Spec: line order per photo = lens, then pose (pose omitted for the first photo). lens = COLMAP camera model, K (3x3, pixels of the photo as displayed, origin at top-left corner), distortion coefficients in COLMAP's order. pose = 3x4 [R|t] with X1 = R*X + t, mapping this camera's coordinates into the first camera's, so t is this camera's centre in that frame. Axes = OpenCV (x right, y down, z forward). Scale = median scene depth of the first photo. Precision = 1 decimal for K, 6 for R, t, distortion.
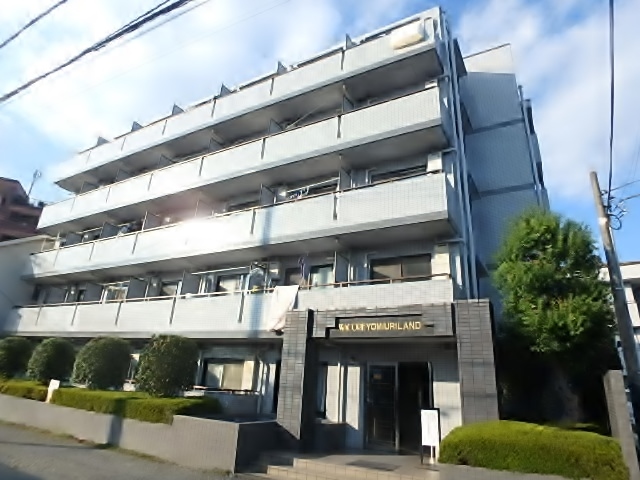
lens RADIAL K [[400.5, 0, 321.1], [0, 400.5, 229.7], [0, 0, 1]] dist [-0.038537, -0.001411]
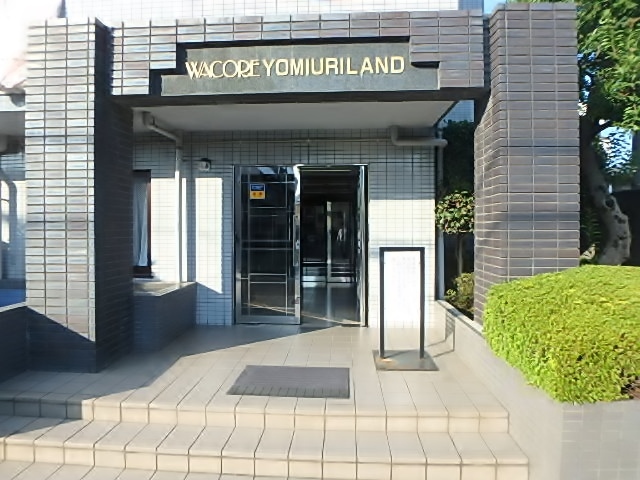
lens RADIAL K [[400.5, 0, 321.1], [0, 400.5, 229.7], [0, 0, 1]] dist [-0.038537, -0.001411]
pose [[0.891806, -0.060254, 0.448387, -0.020601], [-0.117124, 0.926555, 0.357460, 0.233924], [-0.436993, -0.371302, 0.819251, 0.567250]]
